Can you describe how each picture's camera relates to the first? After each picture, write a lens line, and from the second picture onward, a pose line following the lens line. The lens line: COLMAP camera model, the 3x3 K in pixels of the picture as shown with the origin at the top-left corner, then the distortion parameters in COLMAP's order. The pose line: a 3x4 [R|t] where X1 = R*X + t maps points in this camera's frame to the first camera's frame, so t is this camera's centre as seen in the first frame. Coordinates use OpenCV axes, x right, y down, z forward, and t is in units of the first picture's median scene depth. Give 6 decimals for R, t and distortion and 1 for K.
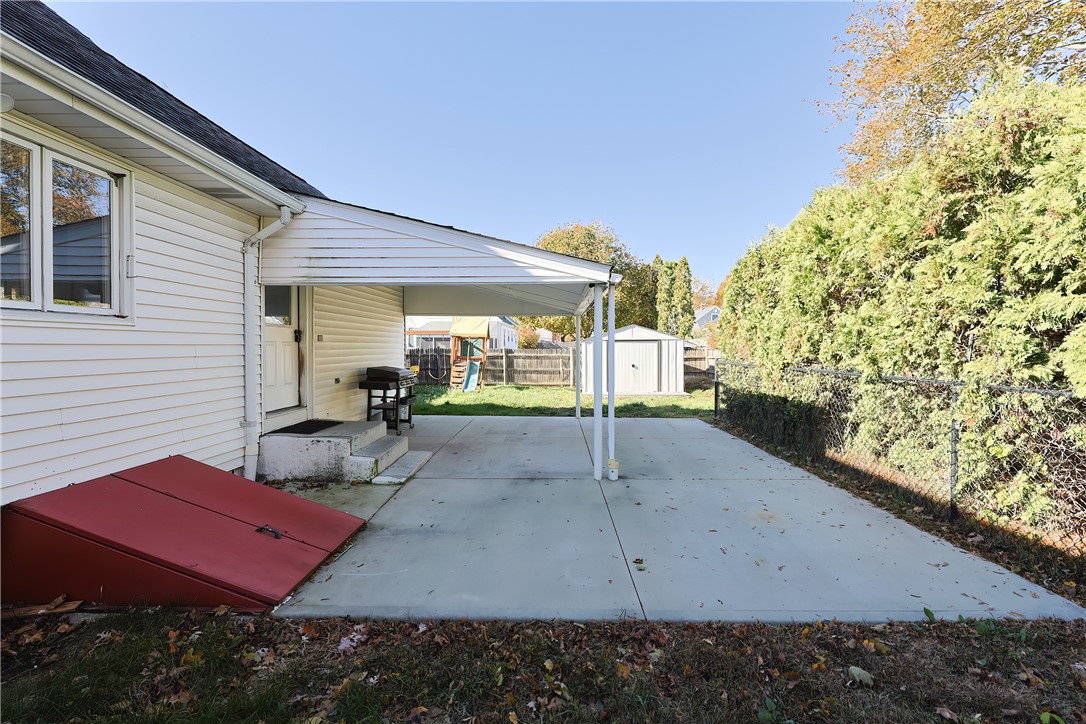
lens RADIAL K [[466.5, 0, 546.6], [0, 466.5, 355.4], [0, 0, 1]] dist [-0.004749, -0.001518]
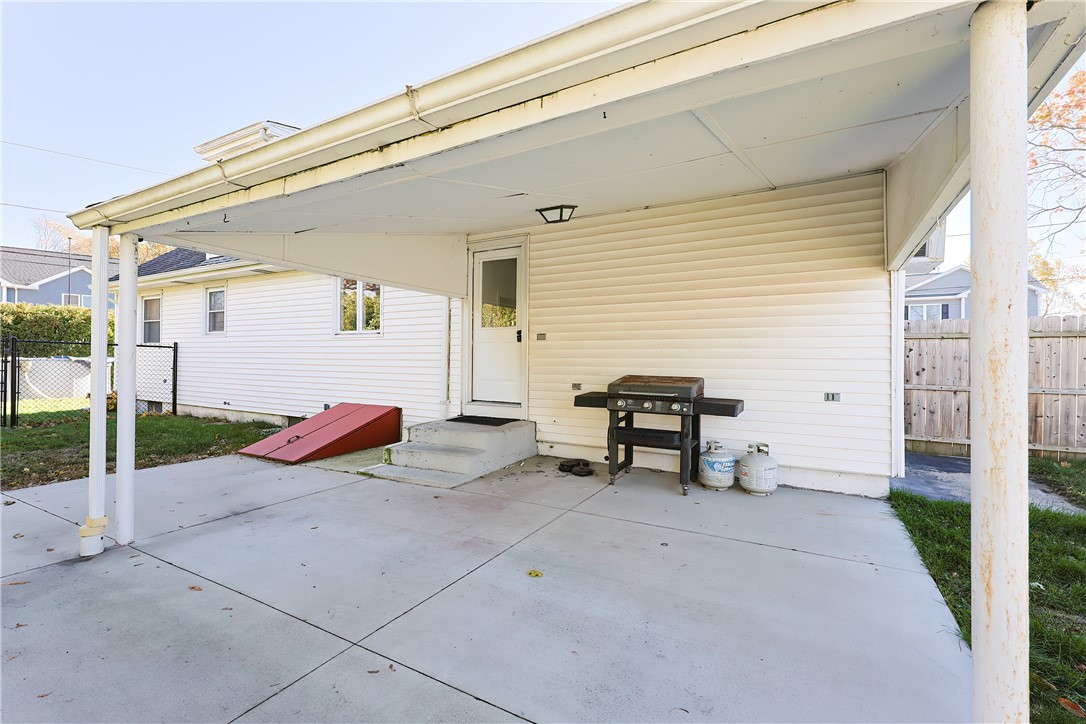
lens RADIAL K [[466.5, 0, 545.7], [0, 466.5, 356.7], [0, 0, 1]] dist [-0.004749, -0.001518]
pose [[-0.474734, 0.000825, -0.880129, 0.317612], [-0.019792, 0.999737, 0.011612, -0.008779], [0.879907, 0.022932, -0.474592, 1.462996]]
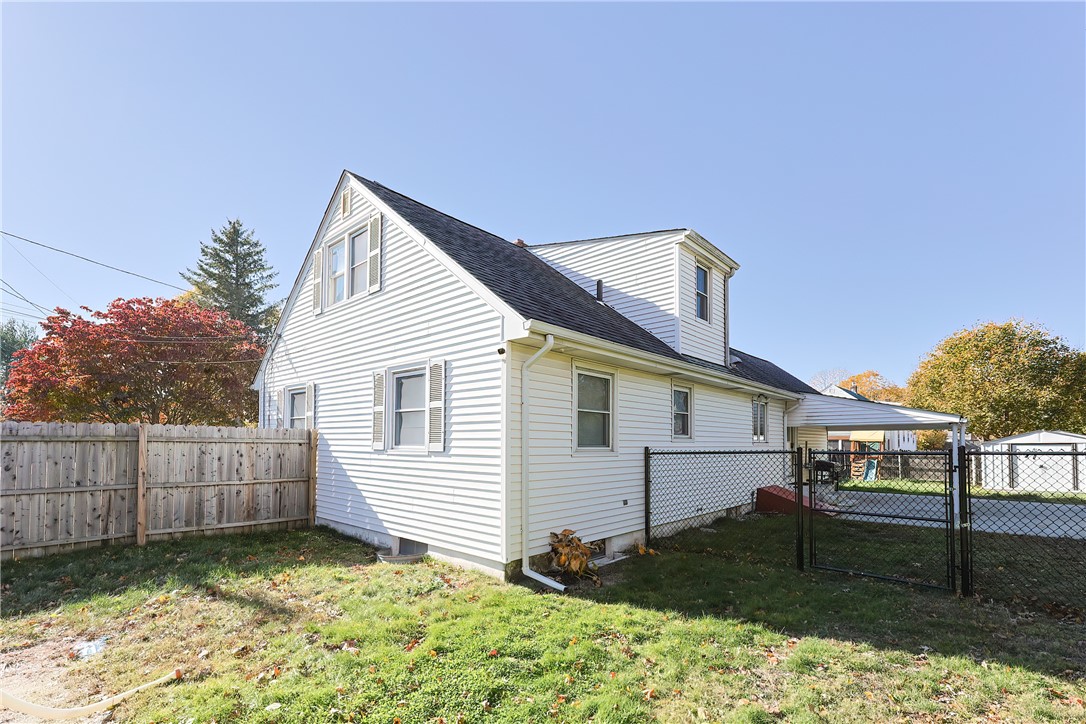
lens RADIAL K [[466.5, 0, 546.8], [0, 466.5, 436.4], [0, 0, 1]] dist [-0.004749, -0.001518]
pose [[0.738273, -0.009613, -0.674434, 0.138231], [-0.014259, 0.999453, -0.029854, -0.001836], [0.674352, 0.031657, 0.737731, -1.489982]]
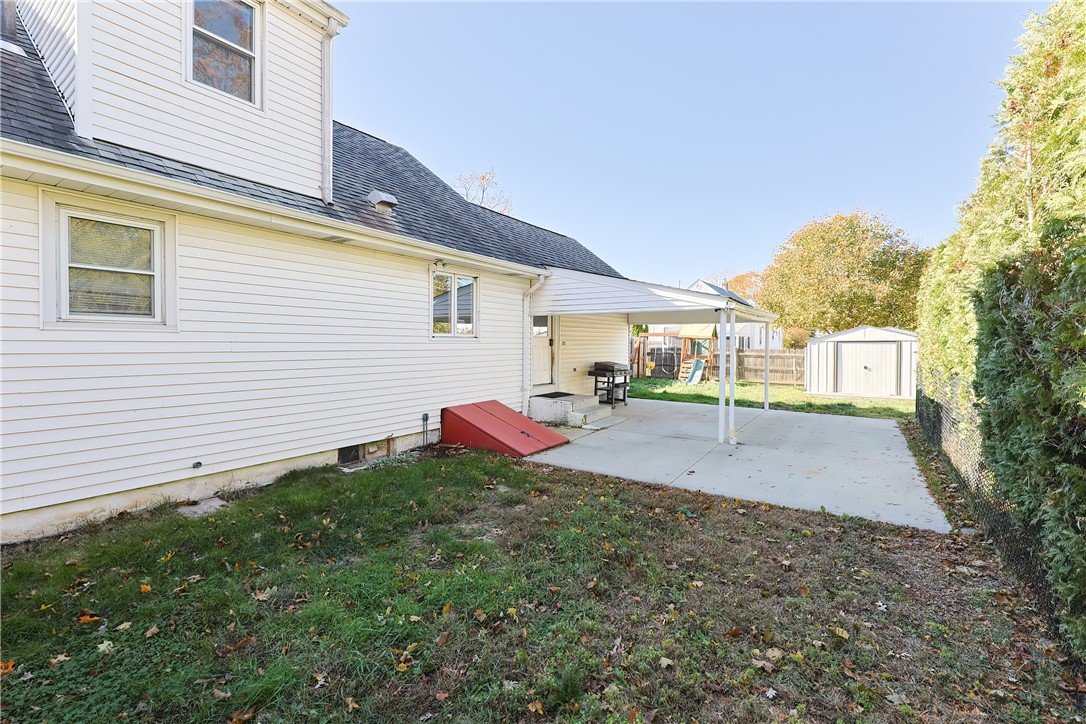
lens RADIAL K [[466.5, 0, 540.7], [0, 466.5, 352.3], [0, 0, 1]] dist [-0.004749, -0.001518]
pose [[0.835948, 0.014357, -0.548621, 0.360795], [-0.013154, 0.999895, 0.006123, -0.015139], [0.548651, 0.002098, 0.836049, -0.439038]]
